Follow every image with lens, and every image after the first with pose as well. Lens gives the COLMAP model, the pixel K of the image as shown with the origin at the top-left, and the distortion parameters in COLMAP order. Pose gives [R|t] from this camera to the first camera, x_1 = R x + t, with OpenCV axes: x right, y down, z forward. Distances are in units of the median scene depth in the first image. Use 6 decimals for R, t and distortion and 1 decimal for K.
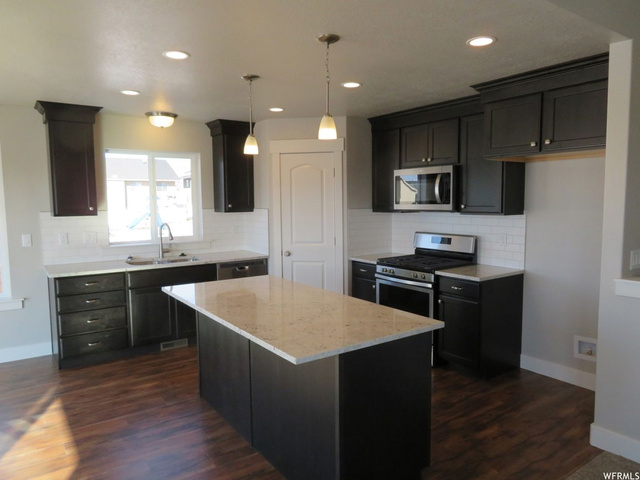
lens RADIAL K [[458.2, 0, 320.0], [0, 458.2, 240.0], [0, 0, 1]] dist [-0.002058, 0.001827]
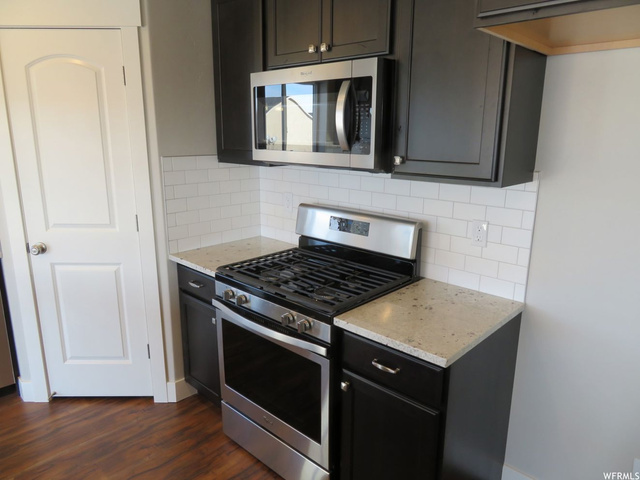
lens RADIAL K [[458.2, 0, 320.0], [0, 458.2, 240.0], [0, 0, 1]] dist [-0.002058, 0.001827]
pose [[0.980636, -0.028618, 0.193735, 0.143216], [0.000244, 0.989443, 0.144923, -0.056637], [-0.195837, -0.142069, 0.970291, 0.543908]]
